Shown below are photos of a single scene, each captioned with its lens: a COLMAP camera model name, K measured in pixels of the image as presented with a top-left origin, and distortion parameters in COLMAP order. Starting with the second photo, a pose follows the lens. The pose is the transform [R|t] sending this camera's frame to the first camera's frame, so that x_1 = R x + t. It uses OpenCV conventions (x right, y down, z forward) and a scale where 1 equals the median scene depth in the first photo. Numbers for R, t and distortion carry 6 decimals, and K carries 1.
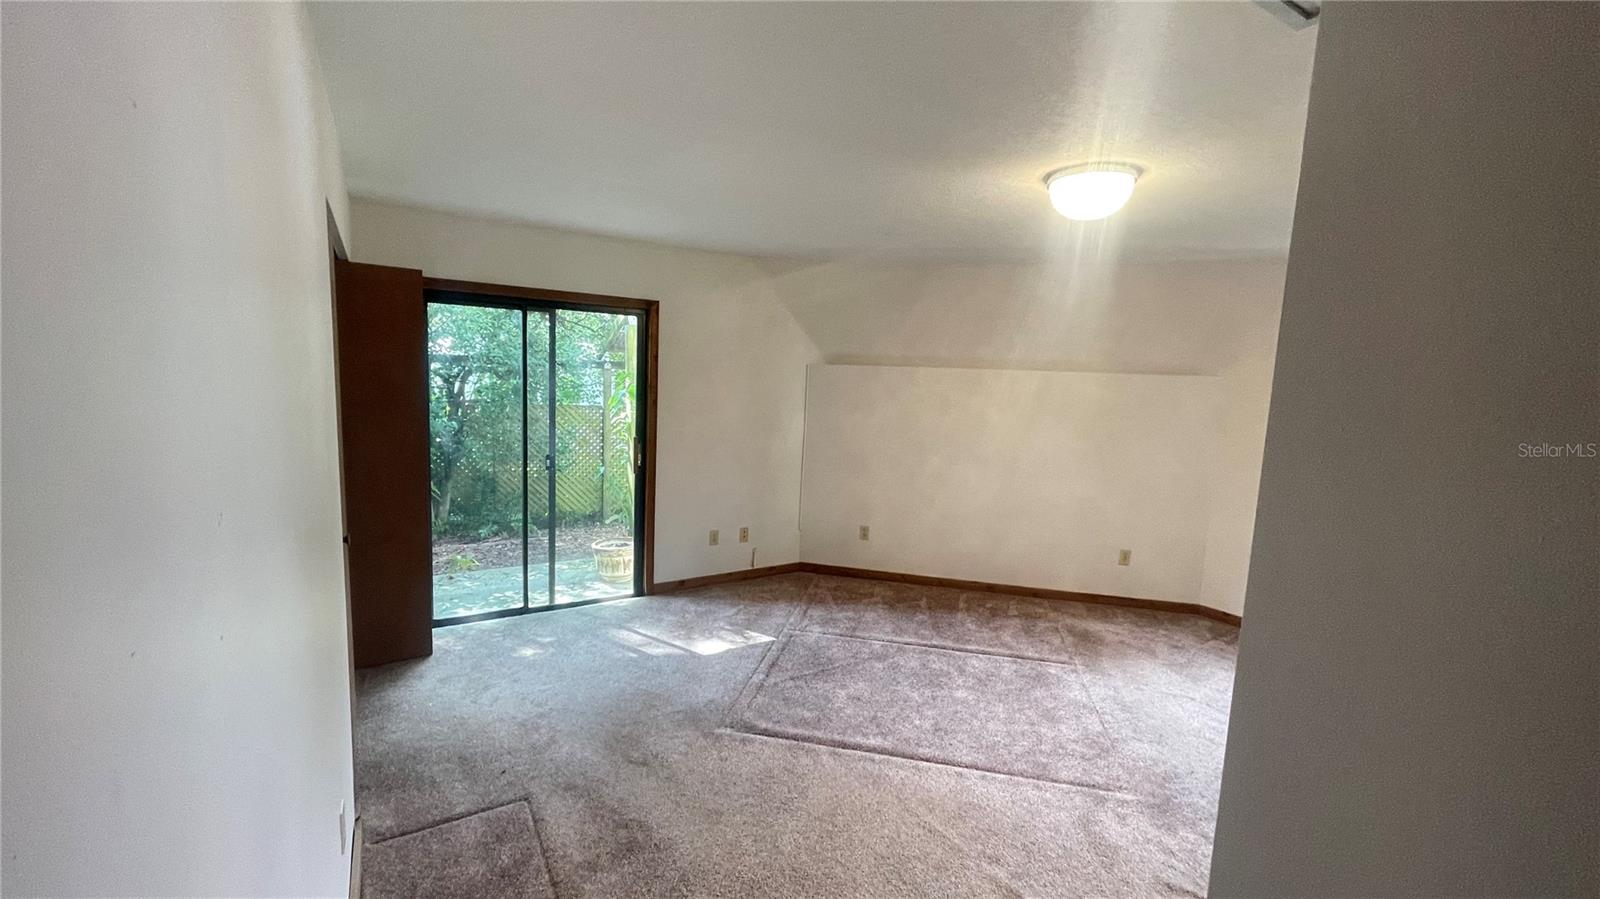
lens RADIAL K [[646.0, 0, 791.2], [0, 646.0, 451.9], [0, 0, 1]] dist [0.000648, -0.000174]
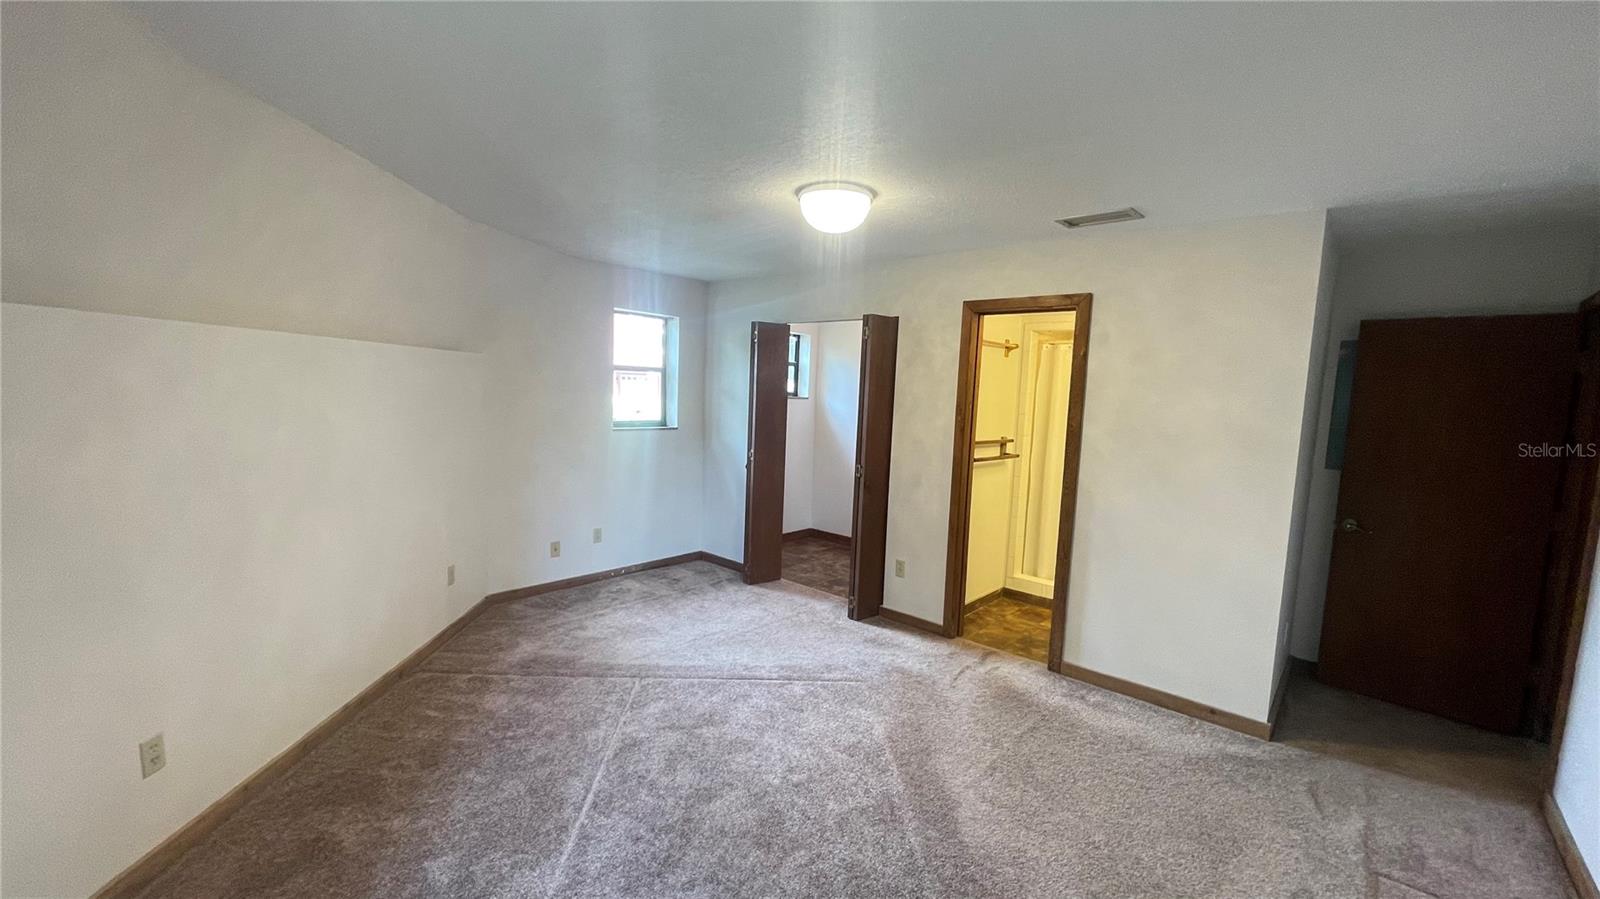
lens RADIAL K [[646.0, 0, 791.2], [0, 646.0, 451.9], [0, 0, 1]] dist [0.000648, -0.000174]
pose [[-0.248296, -0.150332, 0.956948, -0.375048], [0.056601, 0.983945, 0.169260, -0.110309], [-0.967029, 0.096191, -0.235801, 0.821533]]
